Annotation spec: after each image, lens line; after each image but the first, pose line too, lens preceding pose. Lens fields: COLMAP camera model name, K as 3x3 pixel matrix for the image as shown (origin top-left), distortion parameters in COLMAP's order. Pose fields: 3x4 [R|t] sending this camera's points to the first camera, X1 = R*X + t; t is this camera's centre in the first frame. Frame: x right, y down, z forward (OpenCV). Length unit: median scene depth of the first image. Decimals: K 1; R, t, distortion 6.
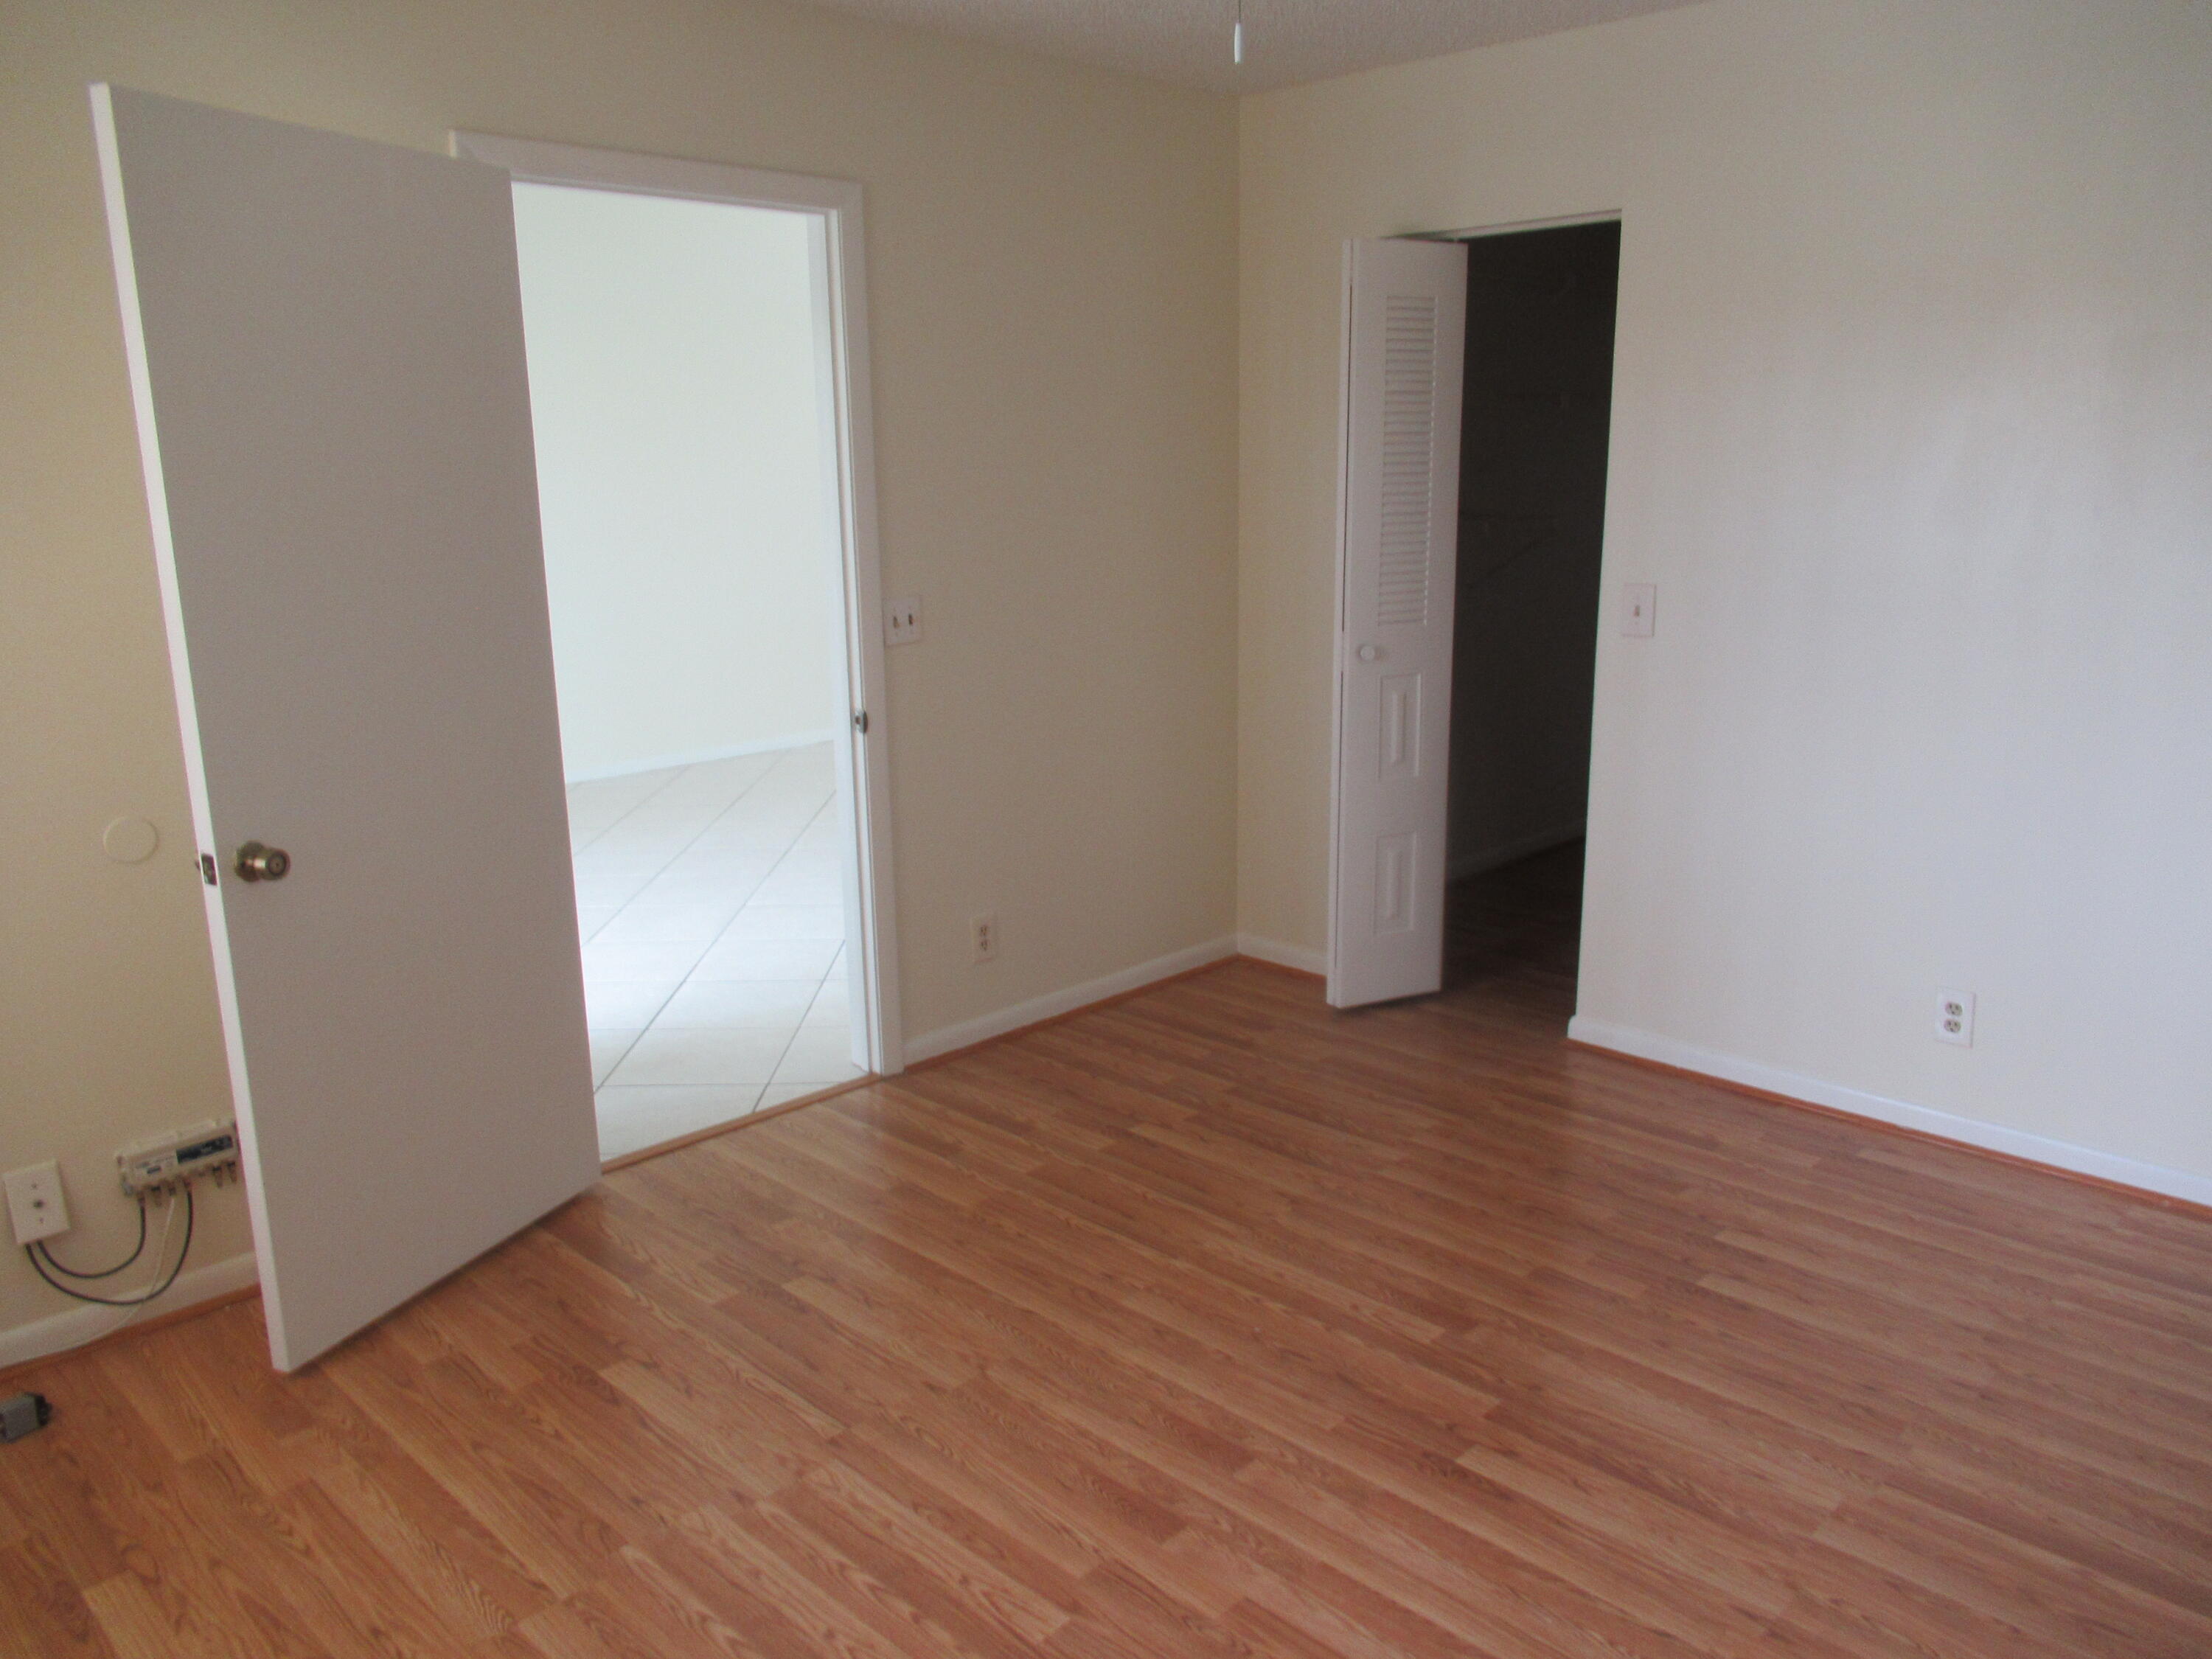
lens RADIAL K [[1639.8, 0, 1101.7], [0, 1639.8, 823.5], [0, 0, 1]] dist [-0.005685, -0.002385]
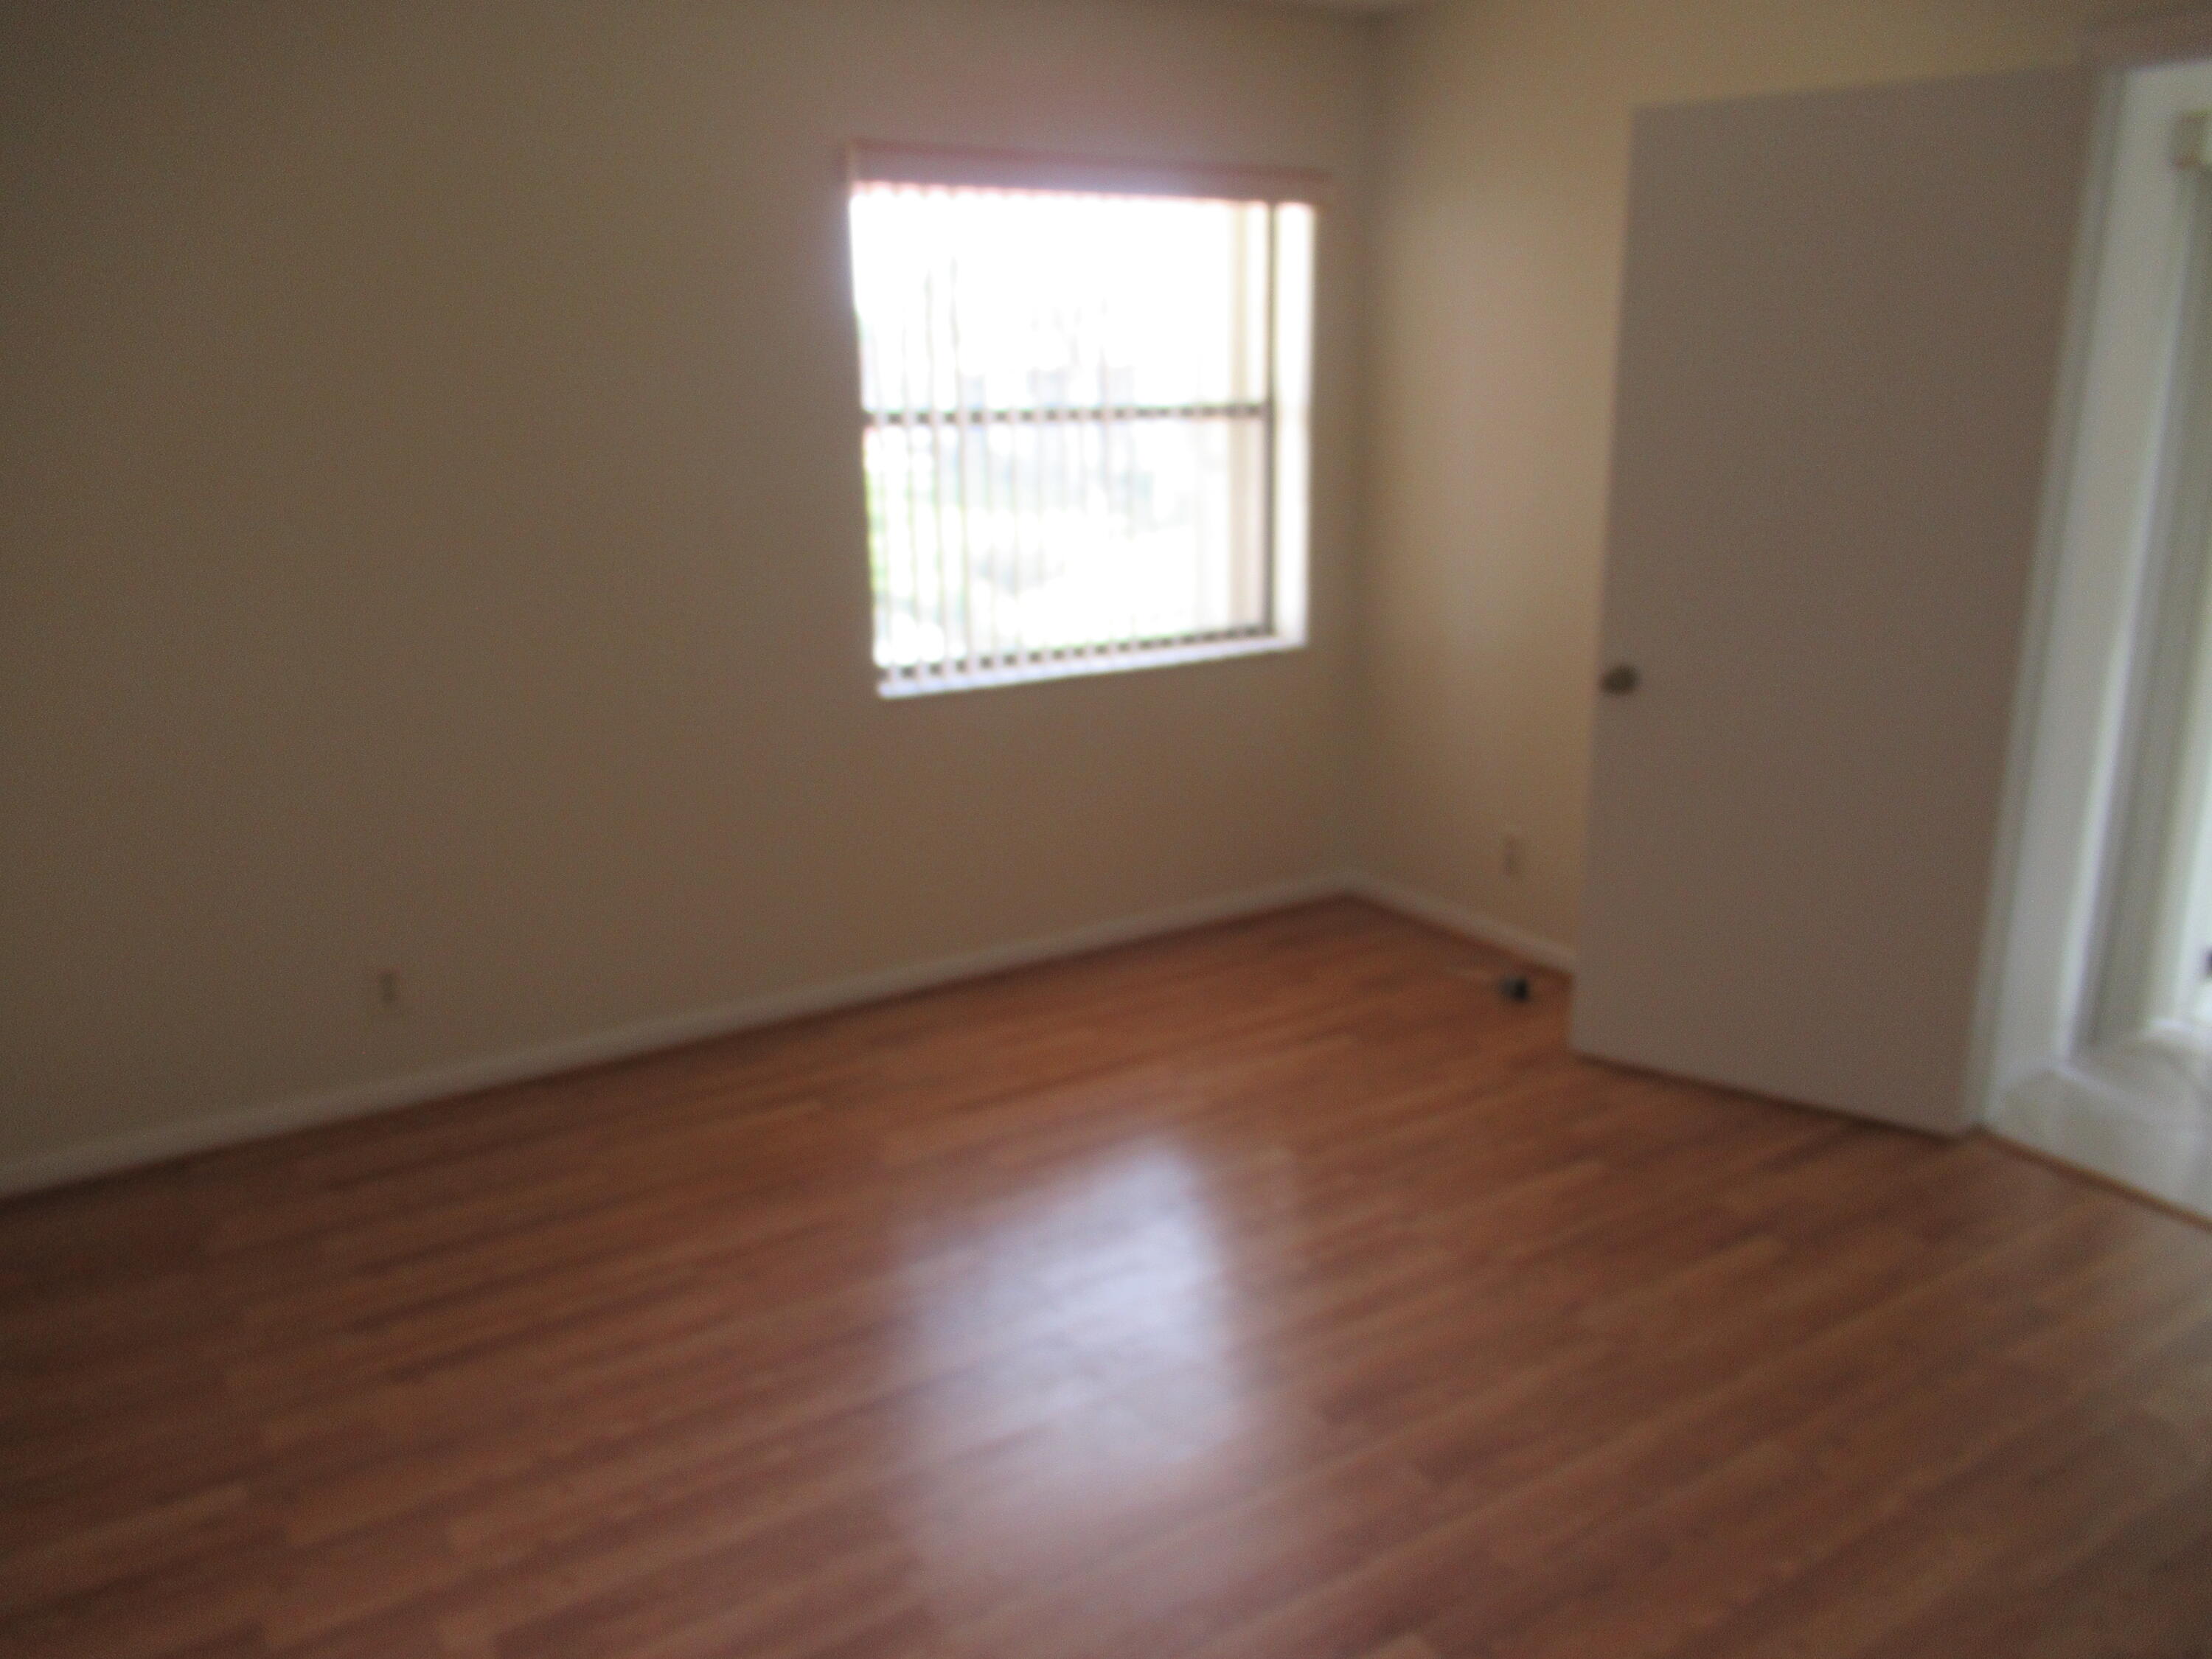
lens RADIAL K [[1639.8, 0, 1101.7], [0, 1639.8, 823.5], [0, 0, 1]] dist [-0.005685, -0.002385]
pose [[-0.240310, 0.250143, -0.937912, 0.801840], [-0.200025, 0.932729, 0.300011, -0.166672], [0.949864, 0.259702, -0.174110, 0.800683]]
